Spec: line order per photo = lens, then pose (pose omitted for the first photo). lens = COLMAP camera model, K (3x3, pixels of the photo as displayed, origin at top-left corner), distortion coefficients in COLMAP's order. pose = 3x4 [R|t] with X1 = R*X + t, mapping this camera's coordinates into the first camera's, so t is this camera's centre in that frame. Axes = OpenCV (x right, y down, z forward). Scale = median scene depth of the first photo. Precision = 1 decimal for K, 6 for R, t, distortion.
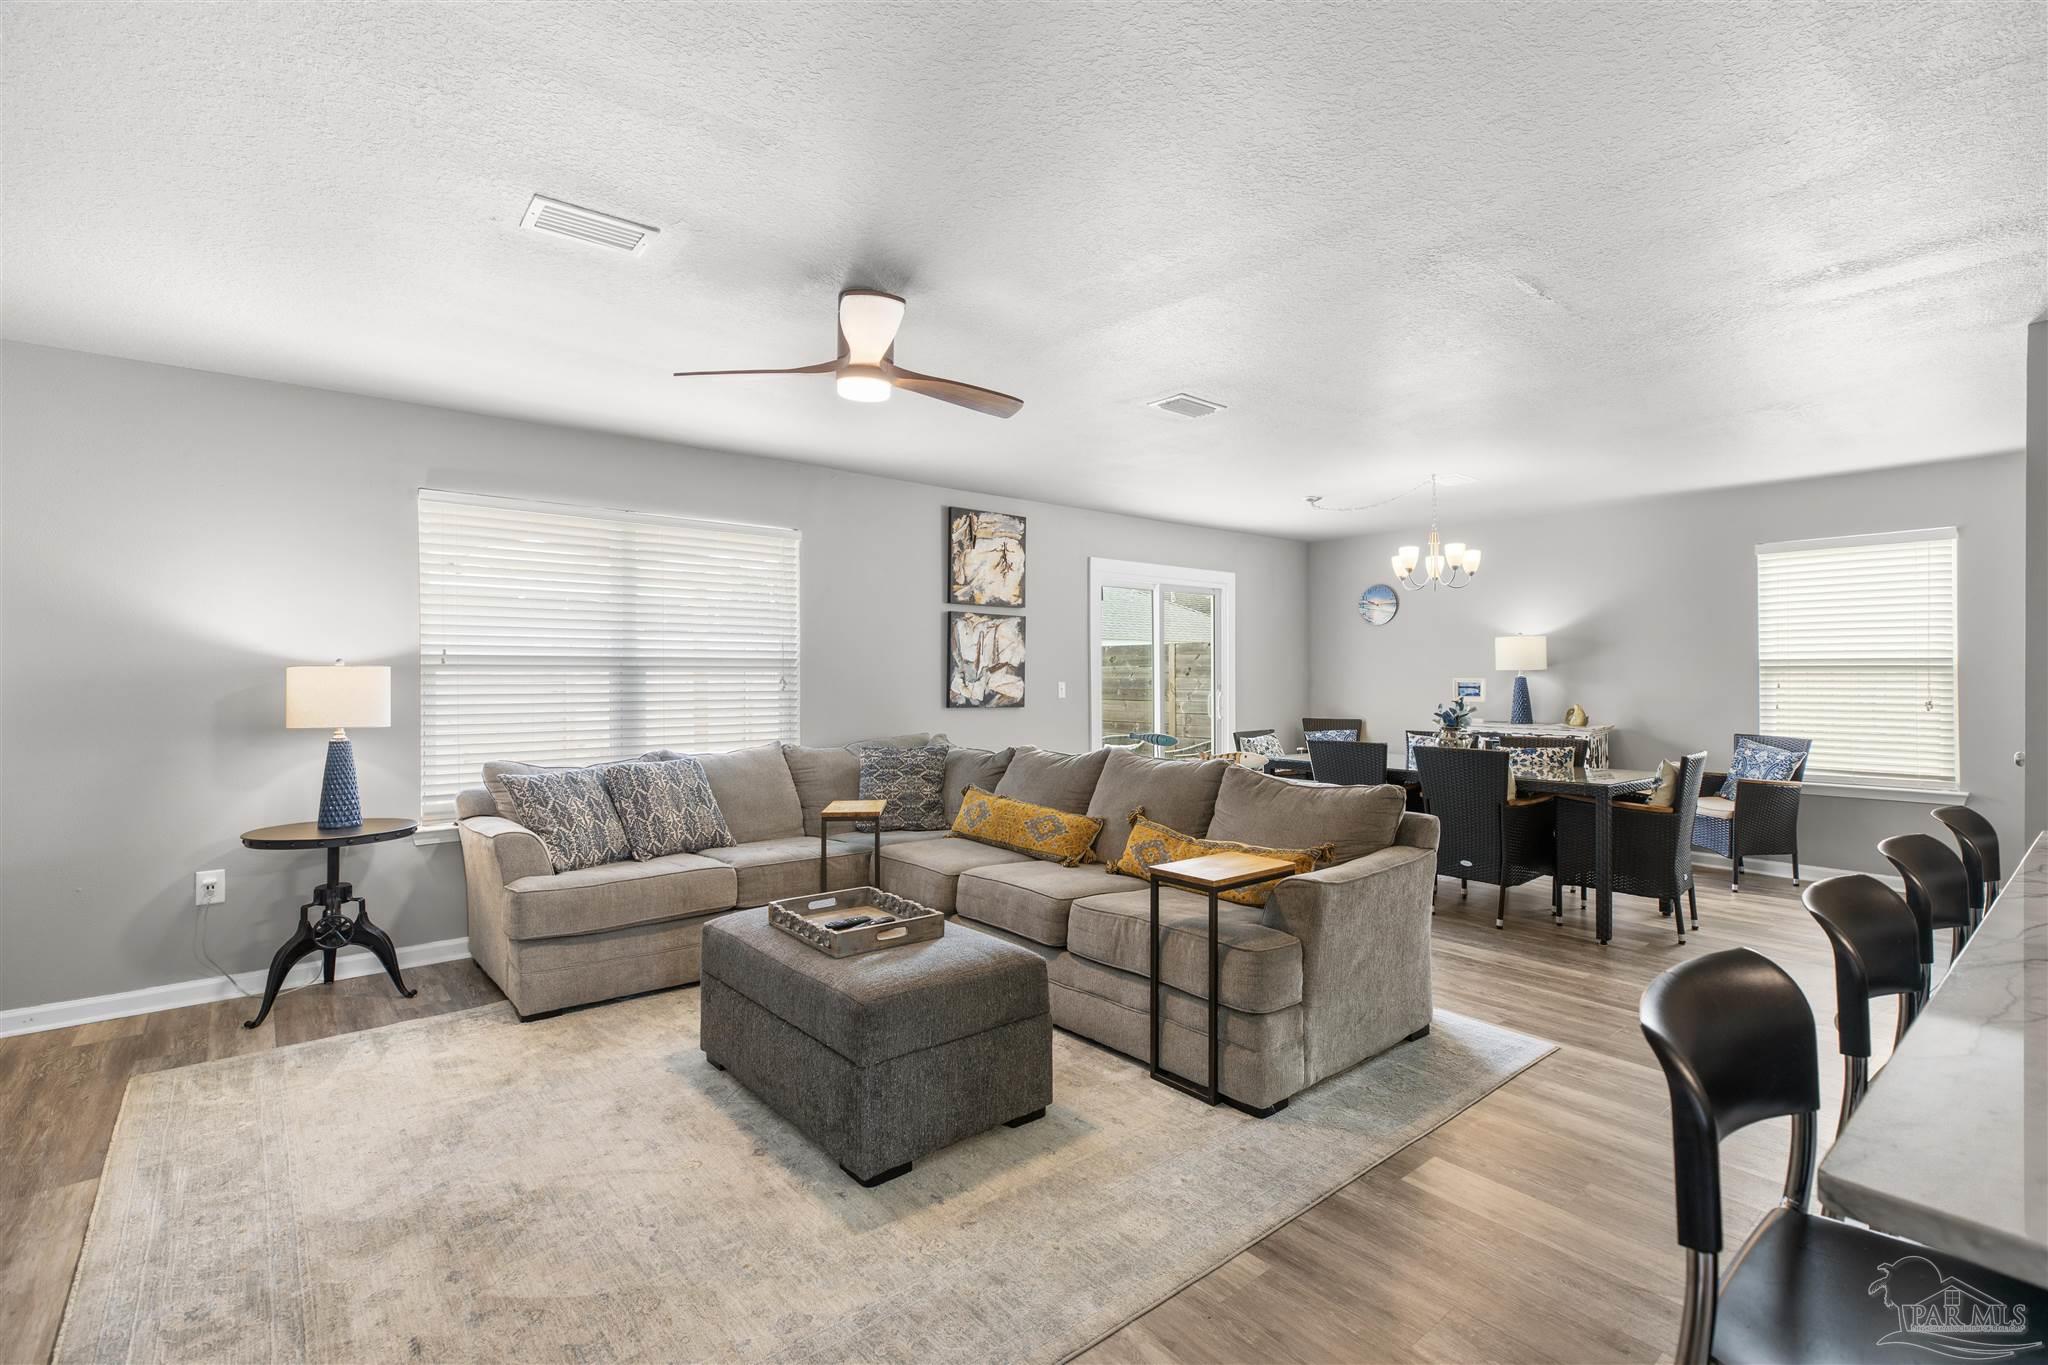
lens RADIAL K [[930.4, 0, 1037.3], [0, 930.4, 667.0], [0, 0, 1]] dist [0.005383, 0.000263]
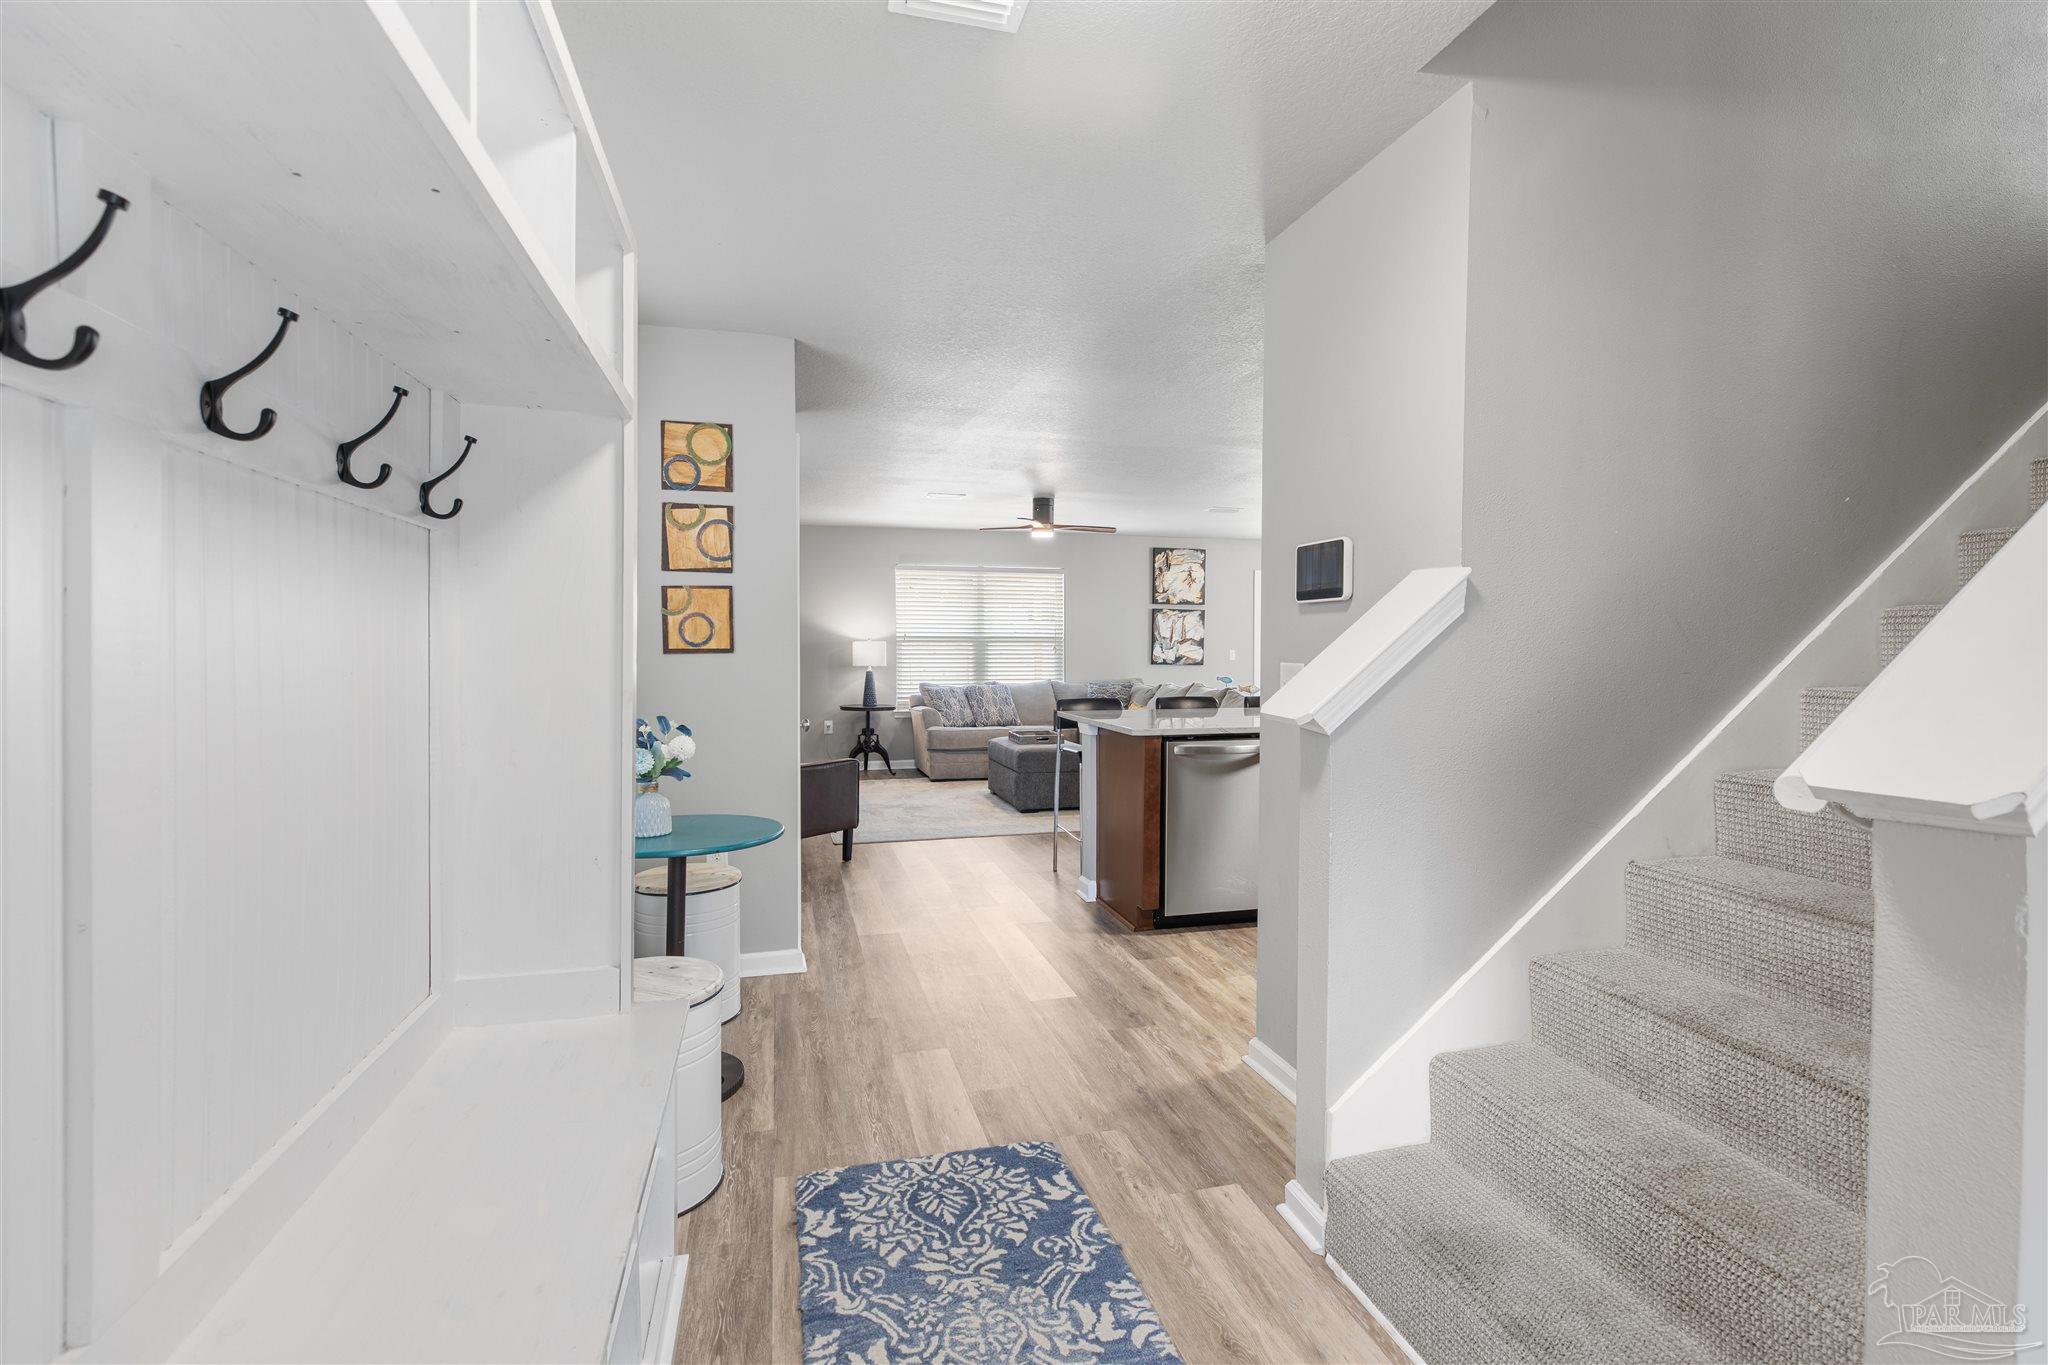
lens RADIAL K [[930.4, 0, 1024.9], [0, 930.4, 677.2], [0, 0, 1]] dist [0.005383, 0.000263]
pose [[0.902409, 0.013960, -0.430654, 0.509868], [0.002694, 0.999273, 0.038037, 0.001045], [0.430872, -0.035485, 0.901715, -0.776412]]
